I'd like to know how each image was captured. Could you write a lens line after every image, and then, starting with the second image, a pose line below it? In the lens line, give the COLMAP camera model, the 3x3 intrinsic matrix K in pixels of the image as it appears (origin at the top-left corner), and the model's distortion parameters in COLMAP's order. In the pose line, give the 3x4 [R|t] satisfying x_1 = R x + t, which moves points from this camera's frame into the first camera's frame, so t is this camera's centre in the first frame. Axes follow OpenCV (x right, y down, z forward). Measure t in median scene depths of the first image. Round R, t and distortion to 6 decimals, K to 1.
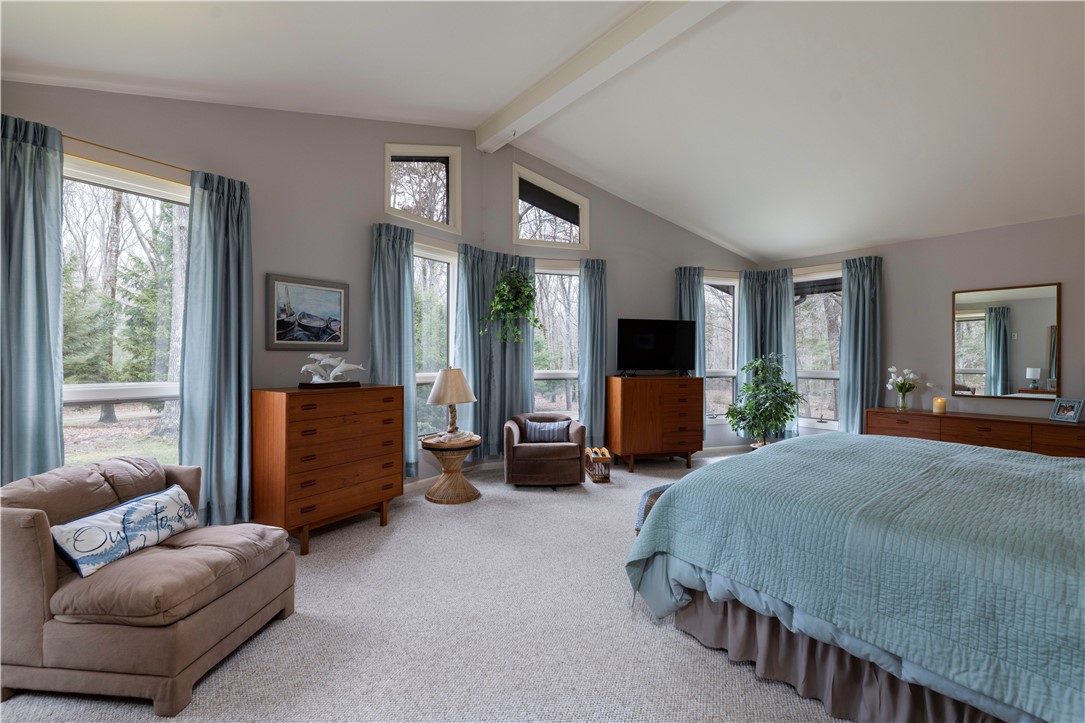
lens RADIAL K [[462.0, 0, 531.5], [0, 462.0, 357.4], [0, 0, 1]] dist [0.000497, 0.000050]
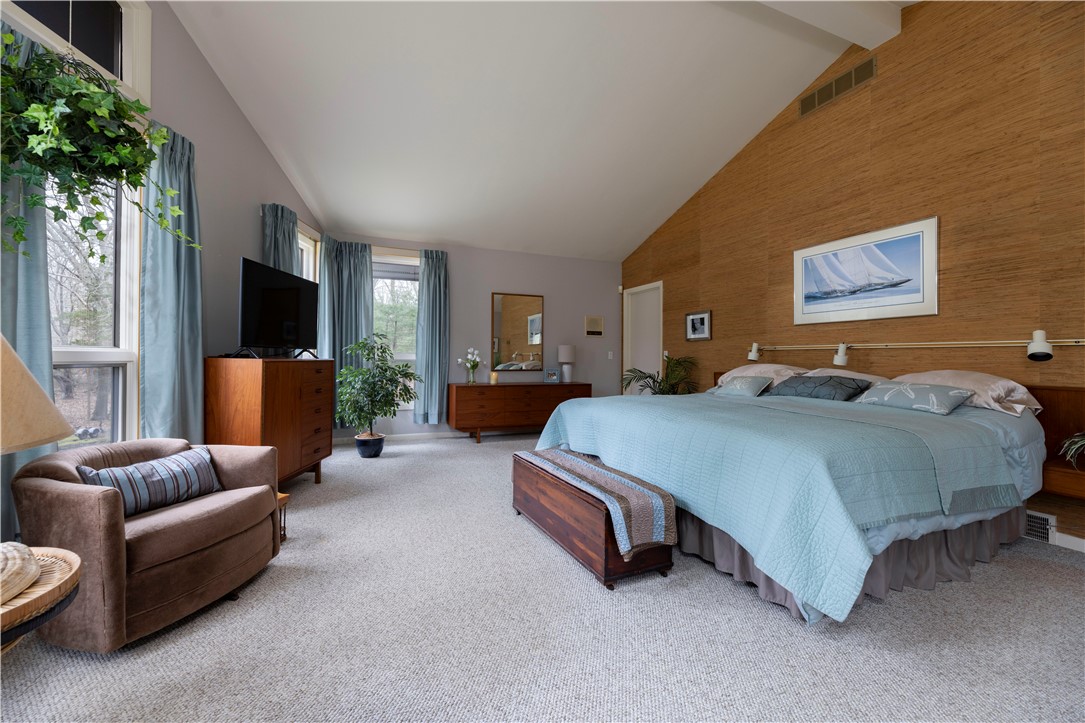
lens RADIAL K [[438.9, 0, 537.3], [0, 438.9, 356.1], [0, 0, 1]] dist [-0.003053, -0.000057]
pose [[0.248868, 0.002839, 0.968533, -0.253610], [-0.008040, 0.999967, -0.000865, 0.036983], [-0.968504, -0.007571, 0.248882, 0.513304]]
